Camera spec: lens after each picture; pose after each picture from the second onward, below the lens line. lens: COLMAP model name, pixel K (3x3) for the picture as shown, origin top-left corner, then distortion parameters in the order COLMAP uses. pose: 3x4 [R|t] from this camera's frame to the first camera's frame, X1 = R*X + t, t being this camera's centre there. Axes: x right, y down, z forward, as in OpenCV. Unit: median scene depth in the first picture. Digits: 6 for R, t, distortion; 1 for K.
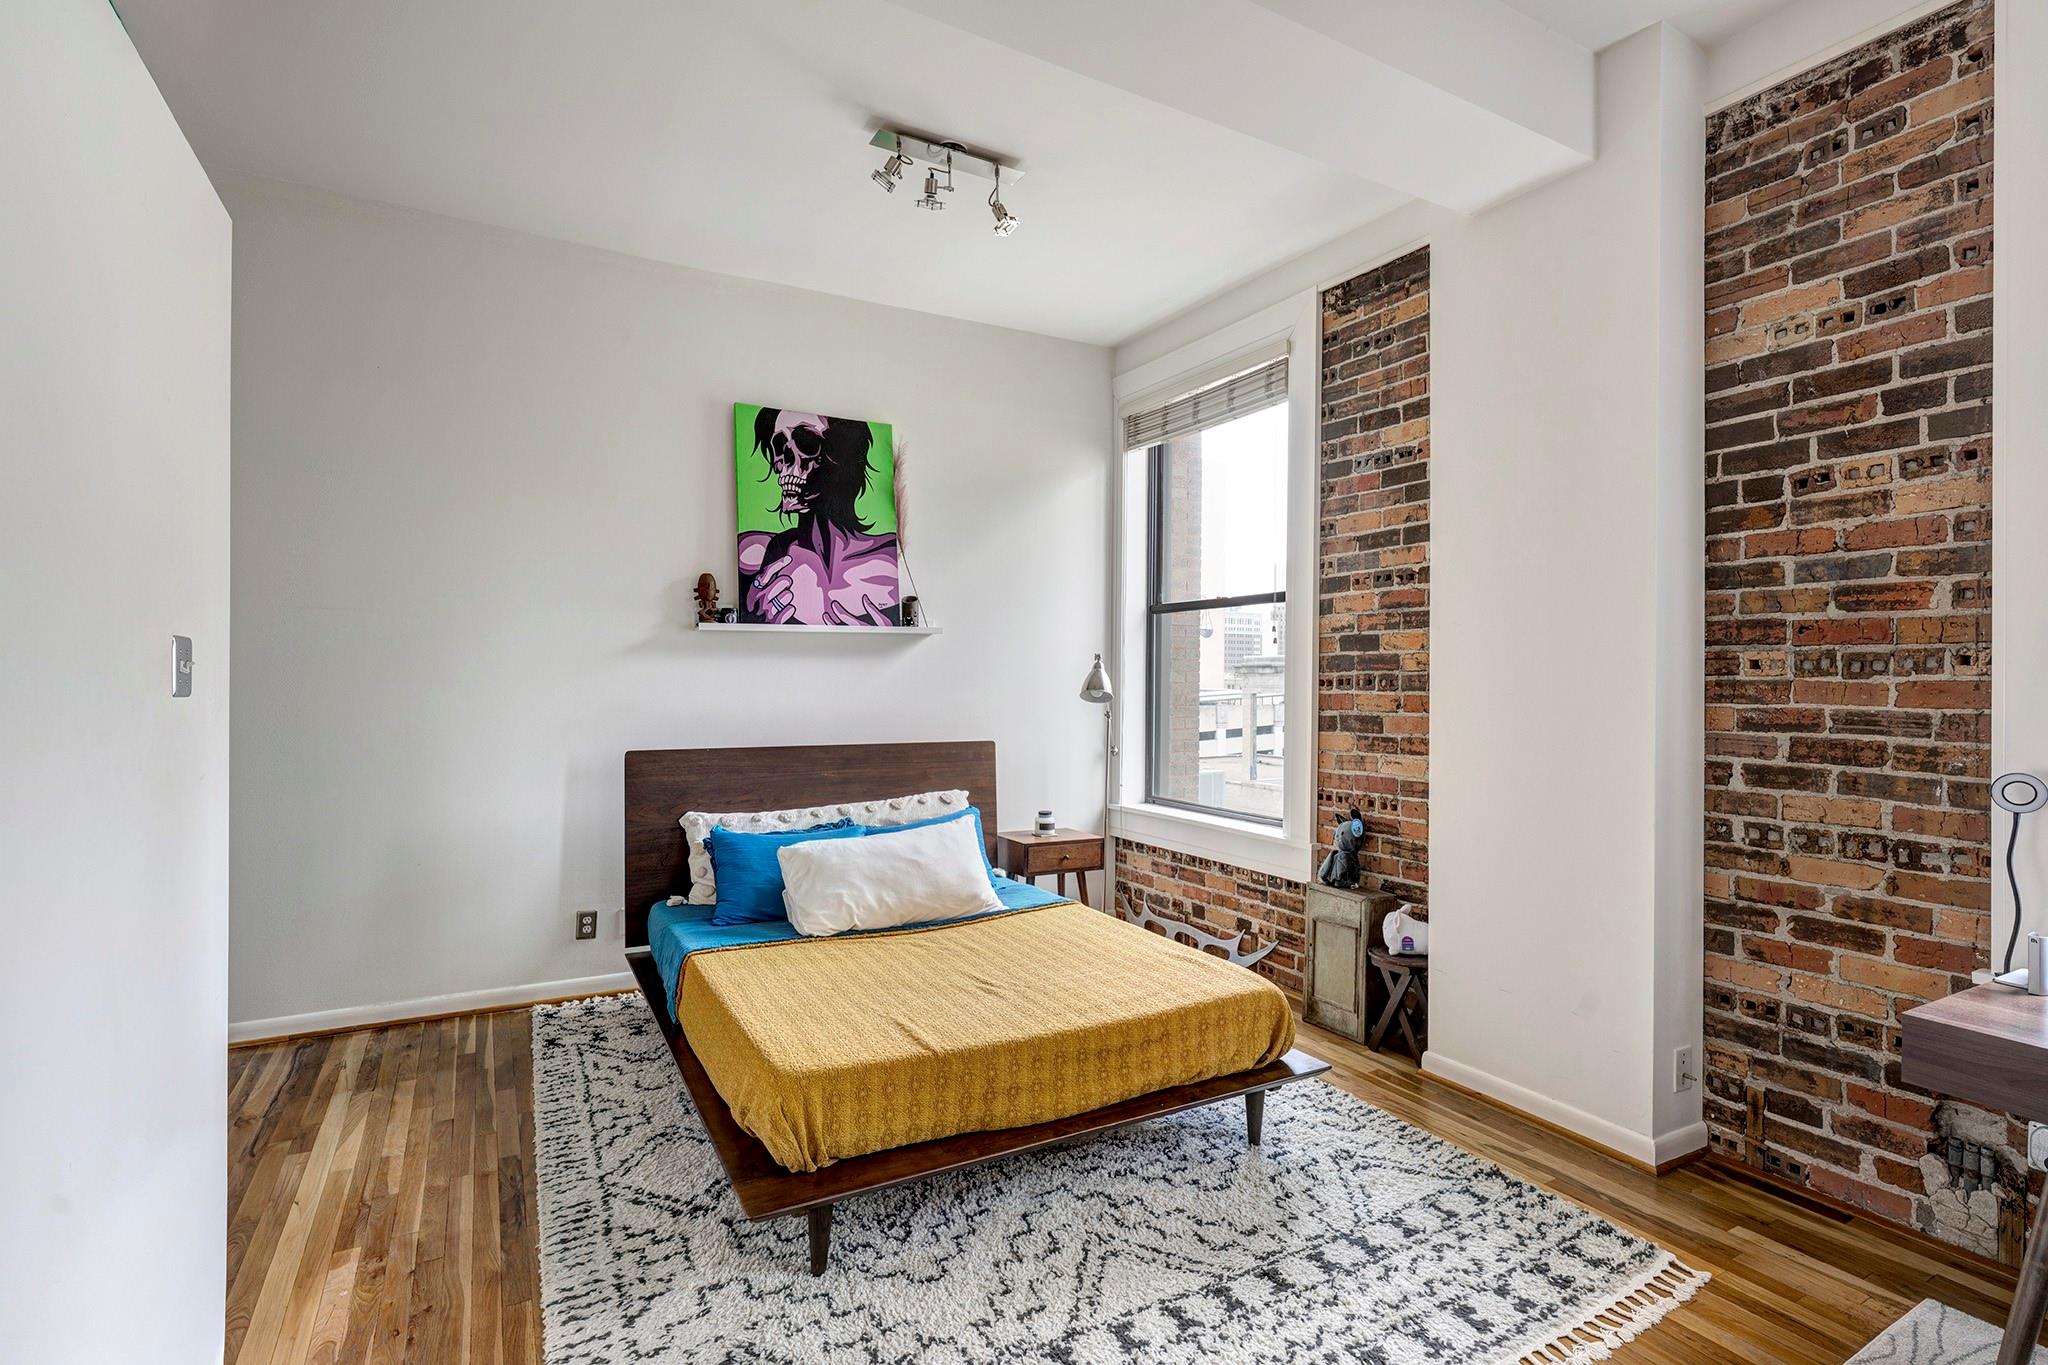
lens RADIAL K [[958.9, 0, 1013.1], [0, 958.9, 676.4], [0, 0, 1]] dist [0.001080, -0.000081]
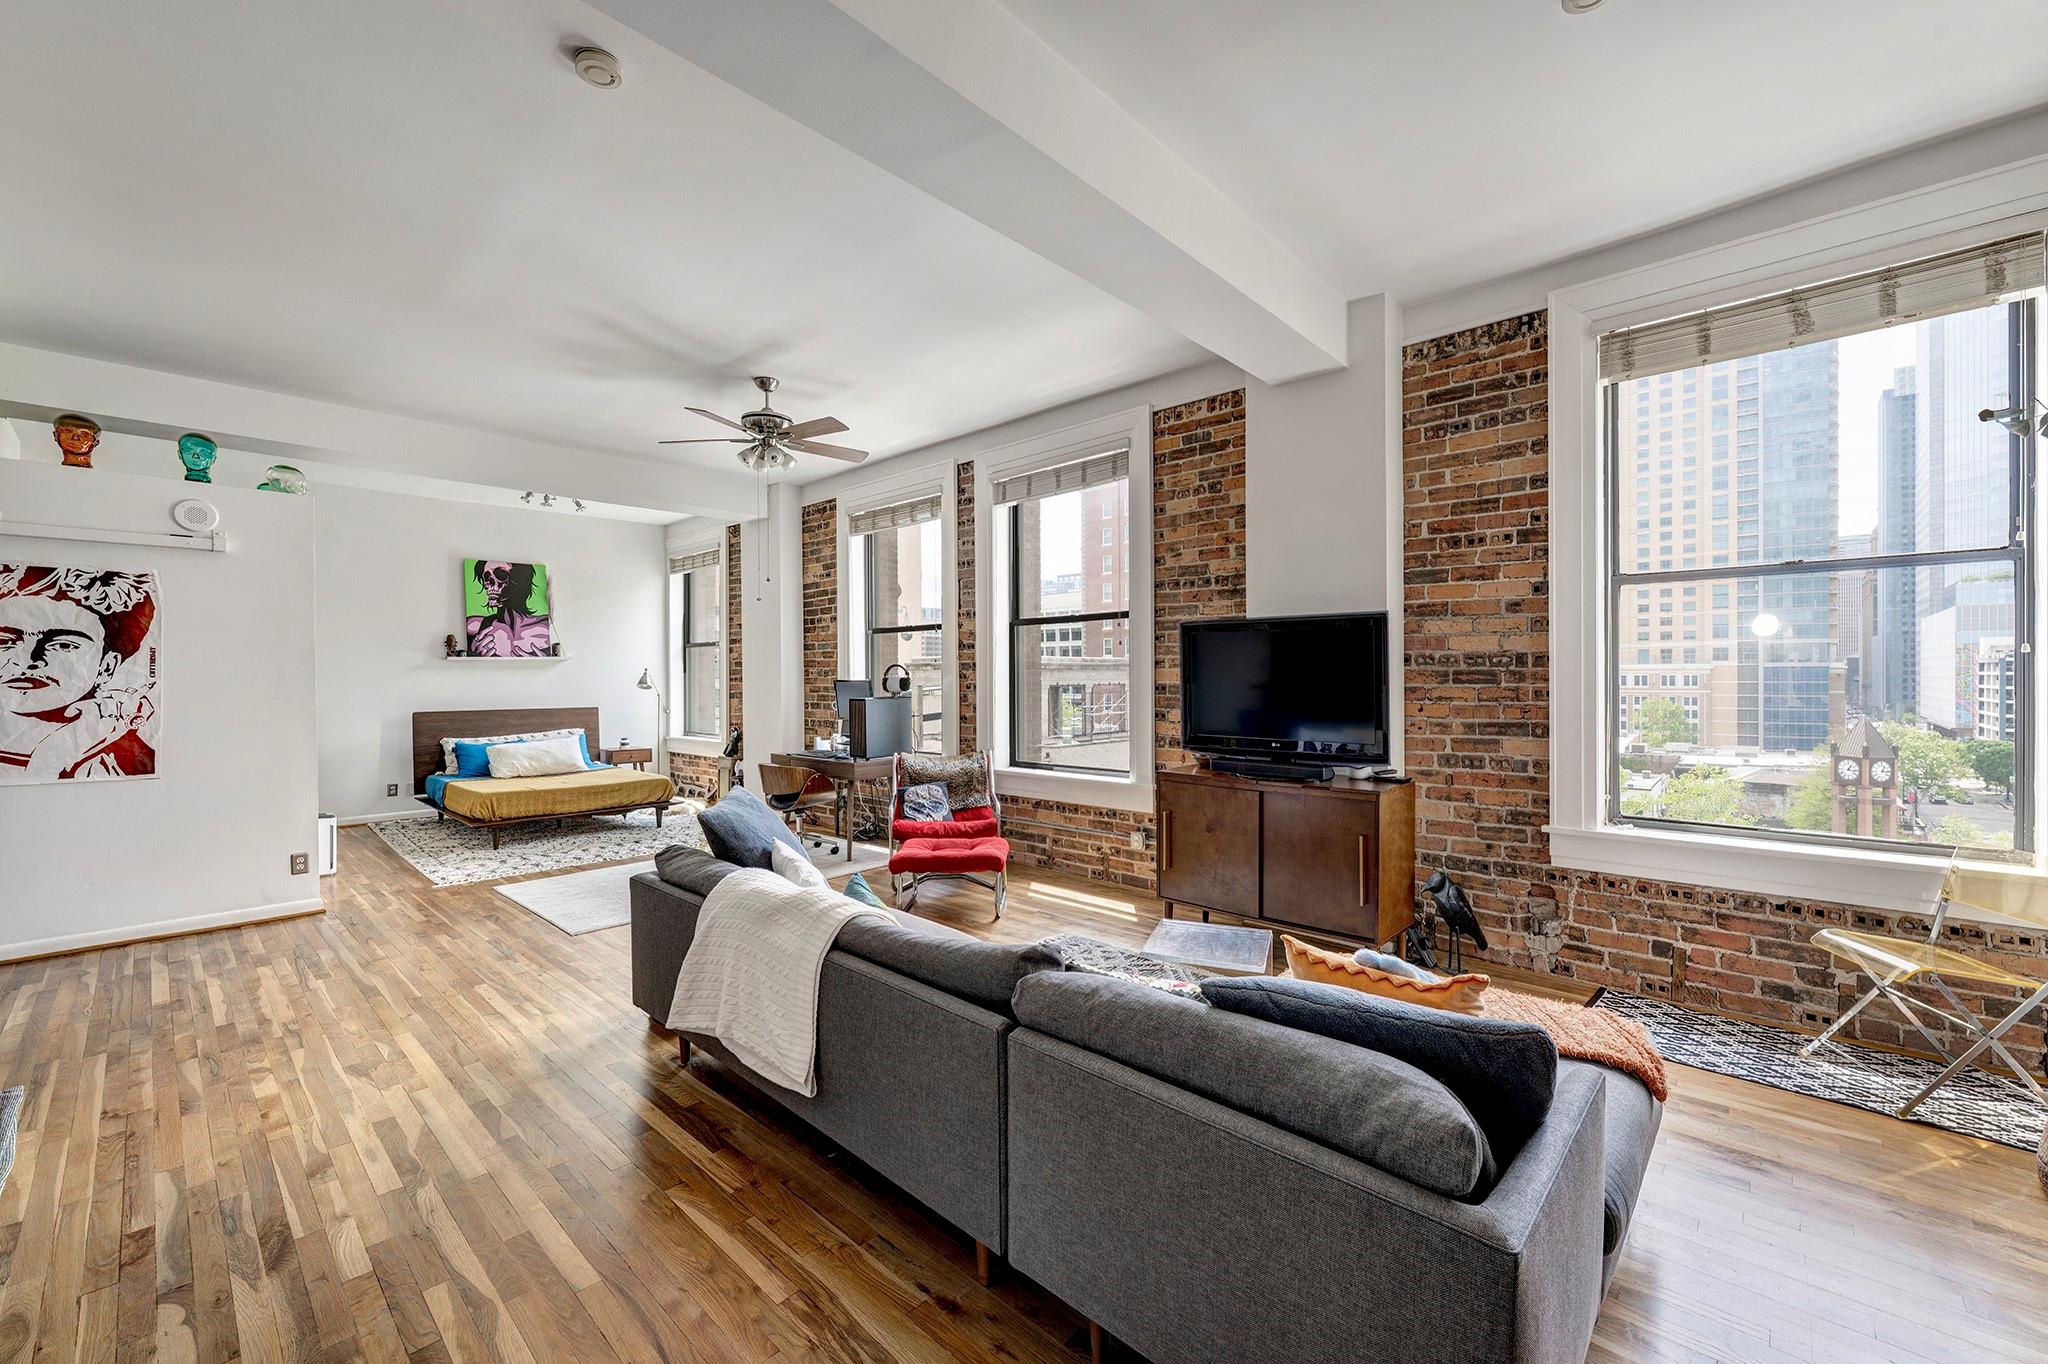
lens RADIAL K [[819.9, 0, 1009.1], [0, 819.9, 680.5], [0, 0, 1]] dist [0.003072, 0.000562]
pose [[0.954941, -0.012867, 0.296517, 0.359150], [0.010688, 0.999903, 0.008966, -0.002822], [-0.296603, -0.005393, 0.954986, -1.228212]]
